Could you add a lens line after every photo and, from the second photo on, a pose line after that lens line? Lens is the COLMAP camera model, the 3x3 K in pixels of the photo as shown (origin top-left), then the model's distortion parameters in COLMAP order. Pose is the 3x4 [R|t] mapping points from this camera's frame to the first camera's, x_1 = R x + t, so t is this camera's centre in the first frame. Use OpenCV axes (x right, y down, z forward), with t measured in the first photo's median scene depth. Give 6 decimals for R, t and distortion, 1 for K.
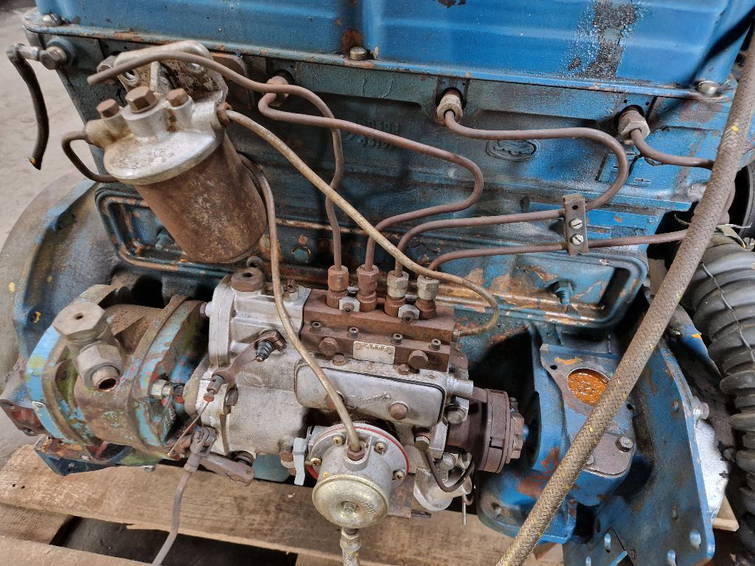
lens RADIAL K [[510.4, 0, 377.5], [0, 510.4, 283.0], [0, 0, 1]] dist [0.073137, -0.087819]
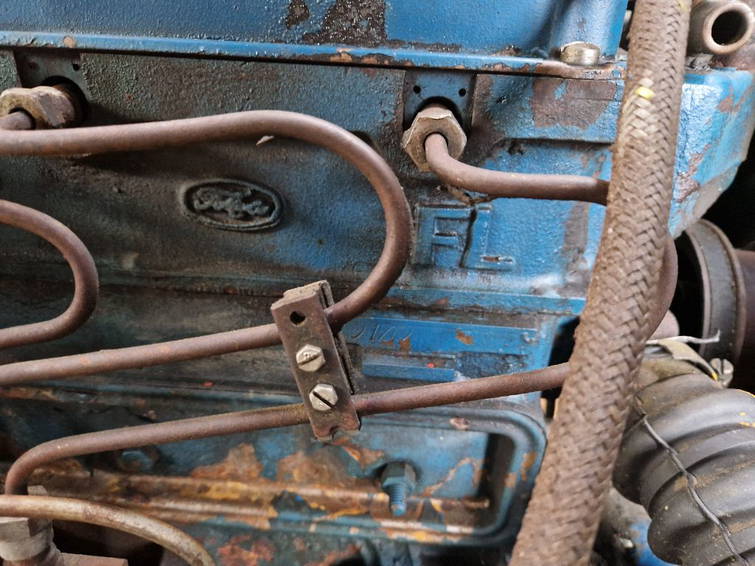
lens RADIAL K [[521.0, 0, 377.5], [0, 521.0, 283.0], [0, 0, 1]] dist [-0.002592, -0.002573]
pose [[0.996171, -0.044846, 0.075045, 0.326944], [0.061561, 0.969331, -0.237923, -0.057637], [-0.062074, 0.241632, 0.968380, 0.480664]]
